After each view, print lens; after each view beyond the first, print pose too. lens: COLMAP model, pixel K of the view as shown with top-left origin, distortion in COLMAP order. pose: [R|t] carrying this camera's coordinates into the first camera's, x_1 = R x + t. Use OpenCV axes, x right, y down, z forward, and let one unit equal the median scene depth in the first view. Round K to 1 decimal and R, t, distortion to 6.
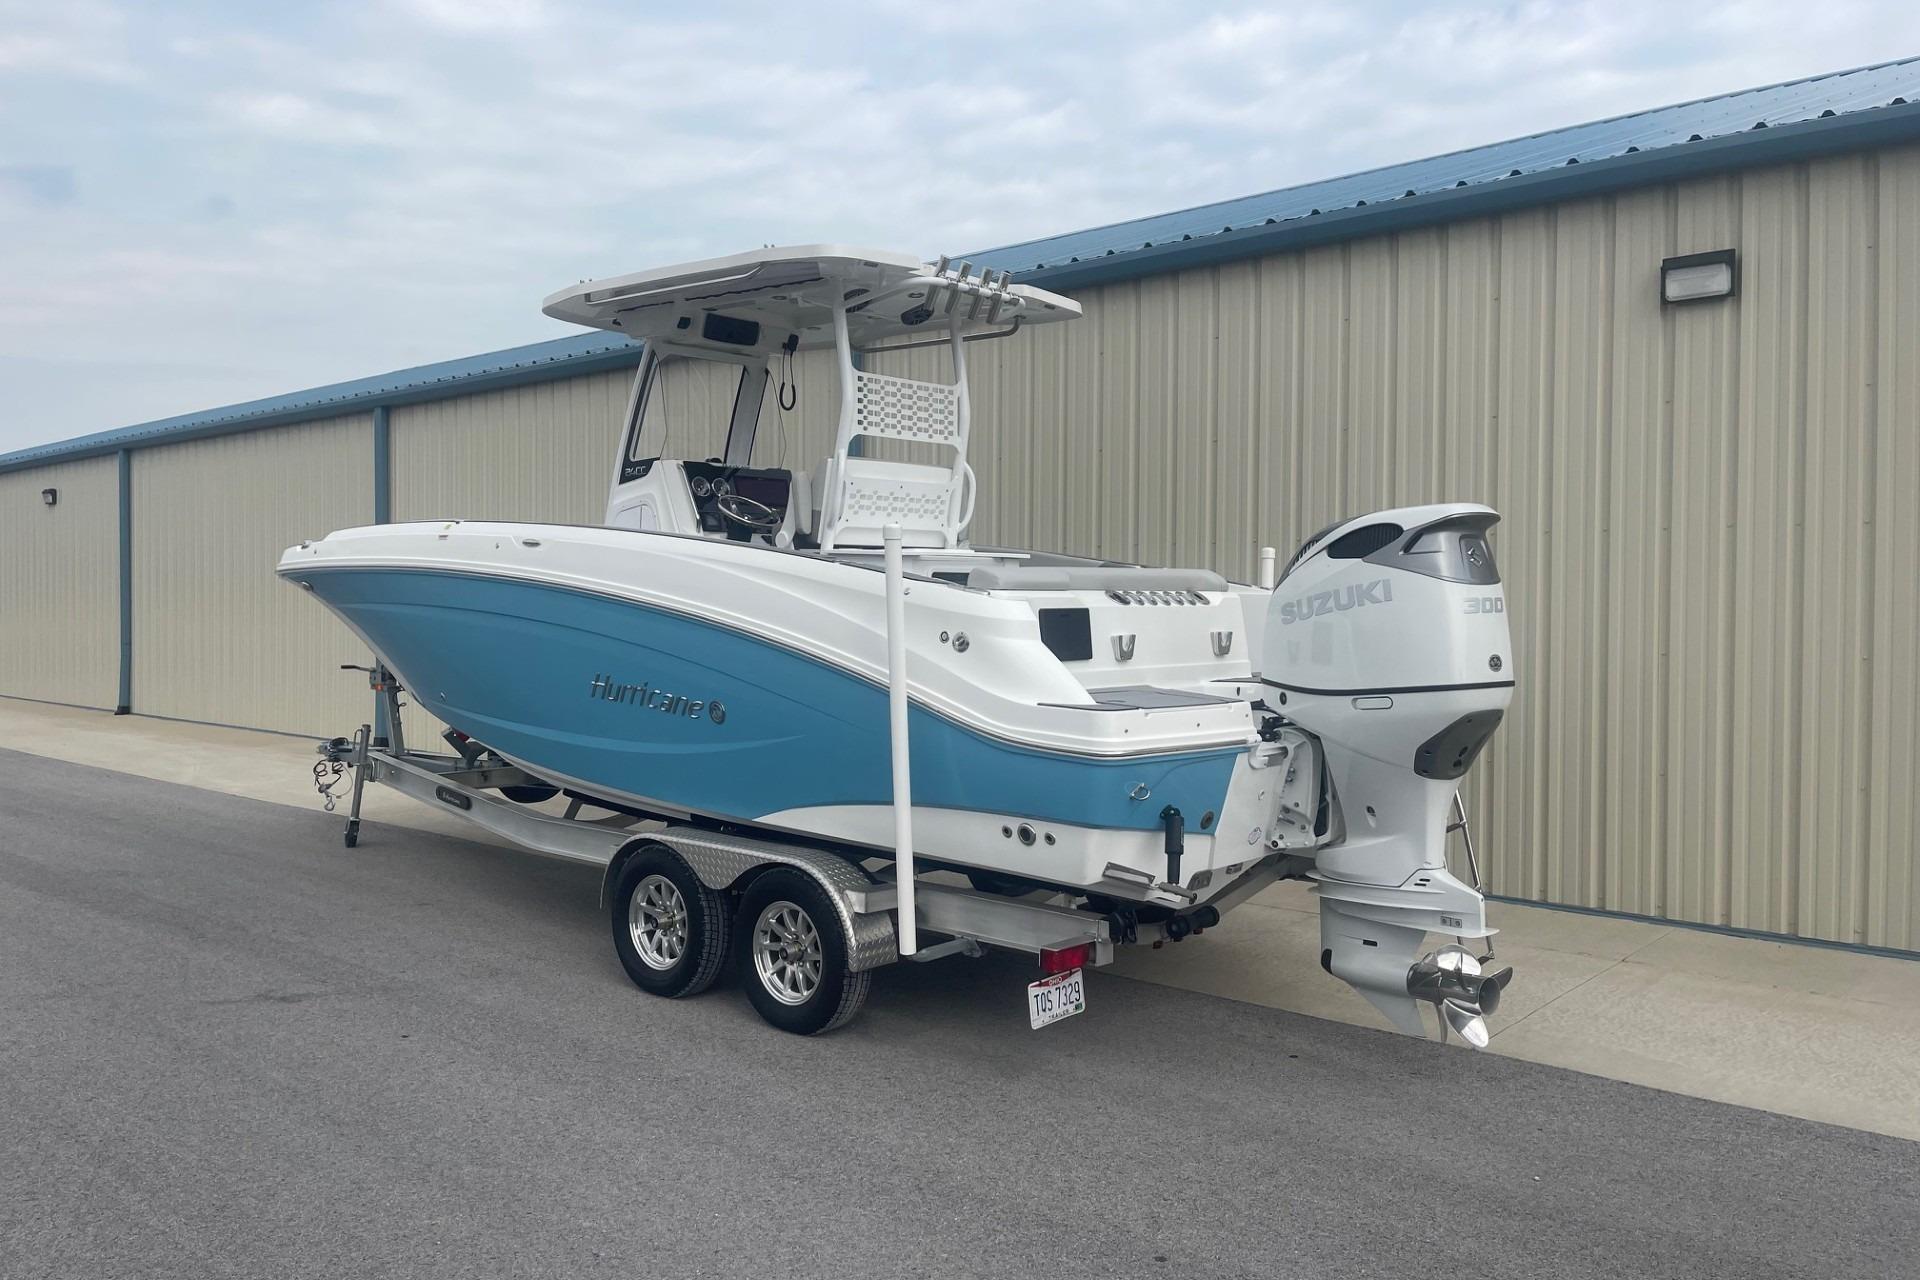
lens RADIAL K [[1487.5, 0, 964.5], [0, 1487.5, 608.5], [0, 0, 1]] dist [-0.000166, -0.100016]
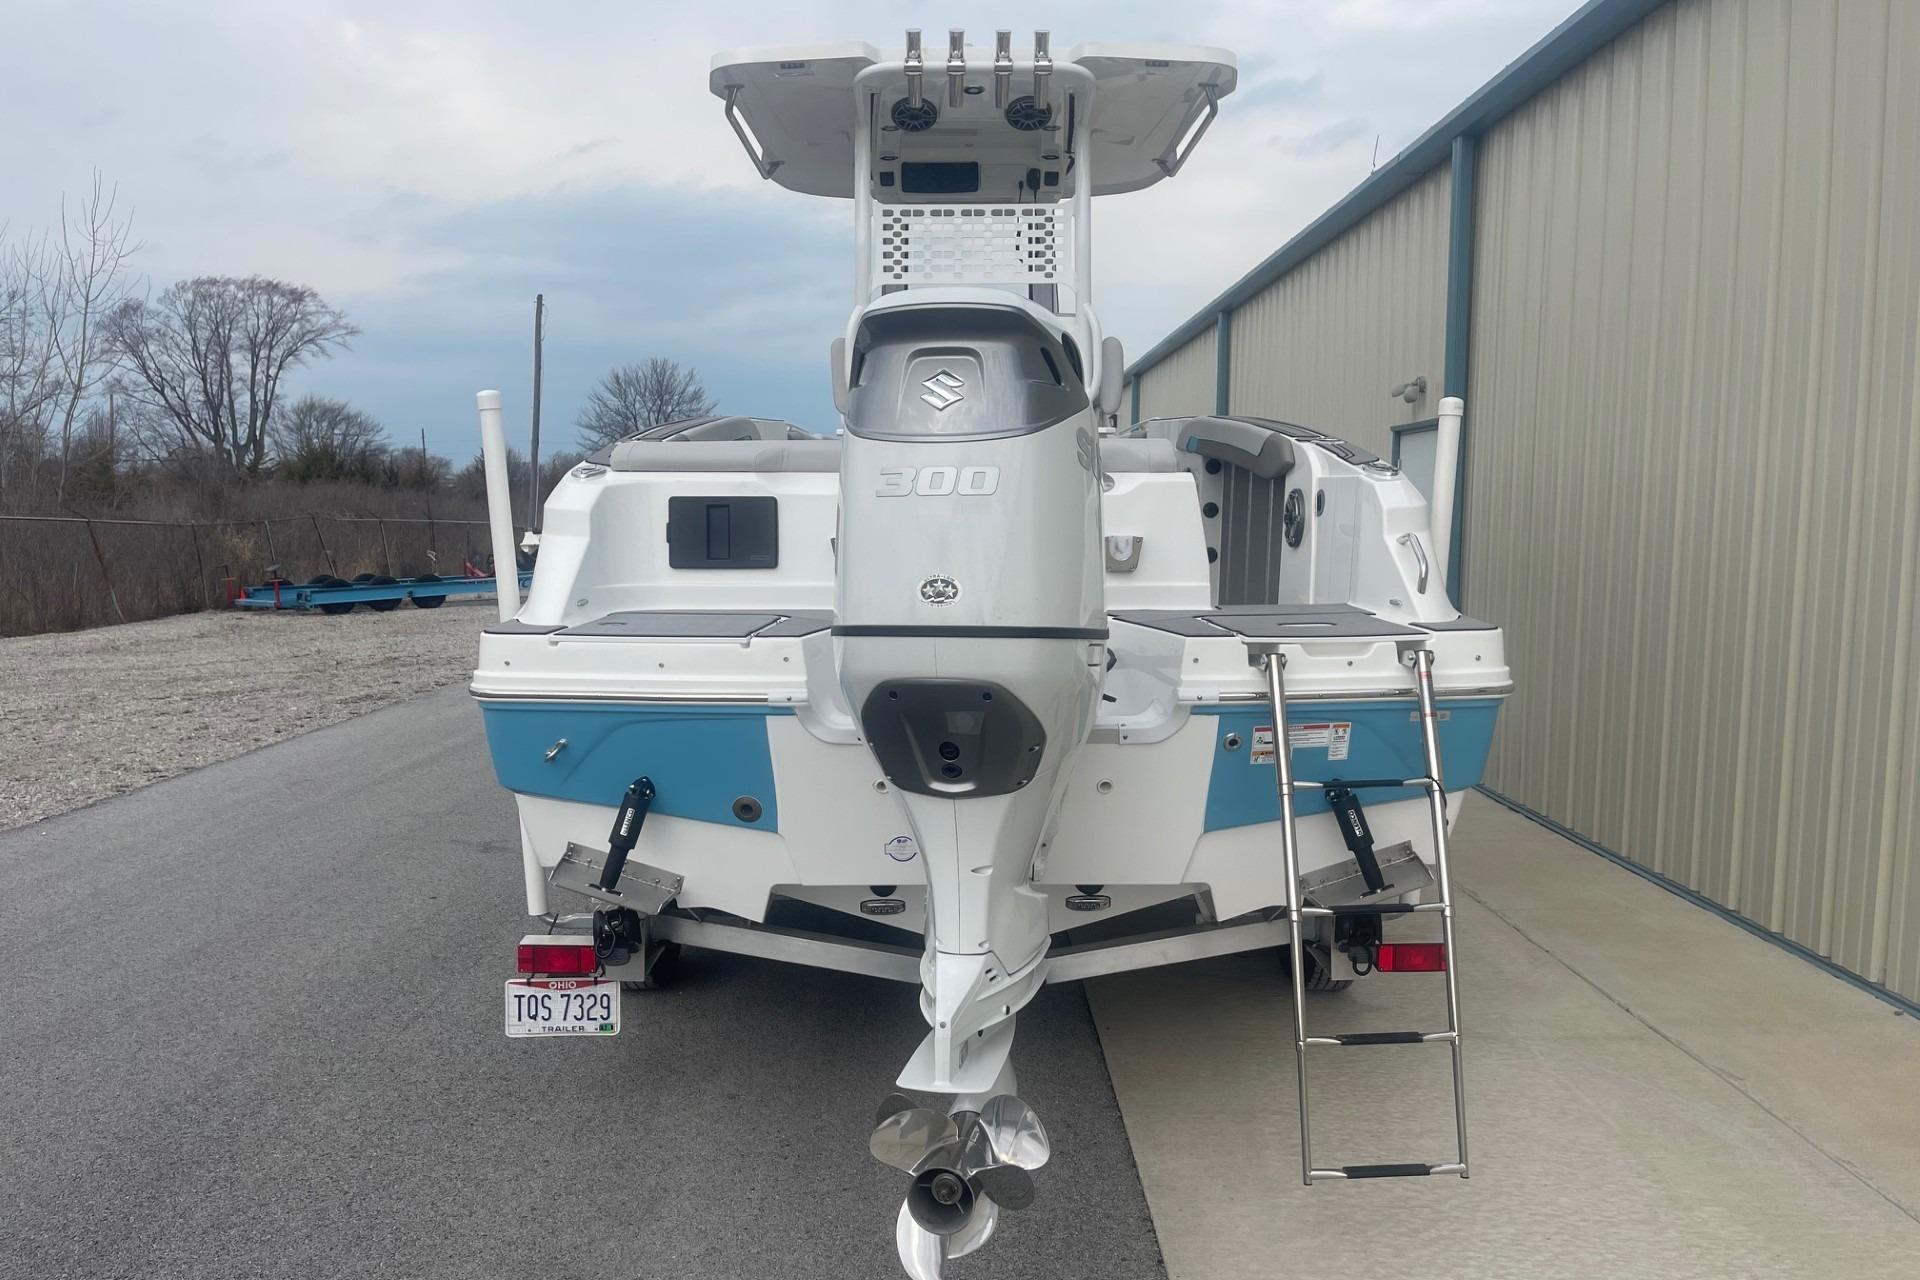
lens RADIAL K [[1466.3, 0, 935.4], [0, 1466.3, 639.6], [0, 0, 1]] dist [0.014478, 0.003813]
pose [[0.664721, 0.065334, -0.744229, 0.723137], [-0.005157, 0.996546, 0.082878, 0.010612], [0.747074, -0.051253, 0.662763, 0.640742]]
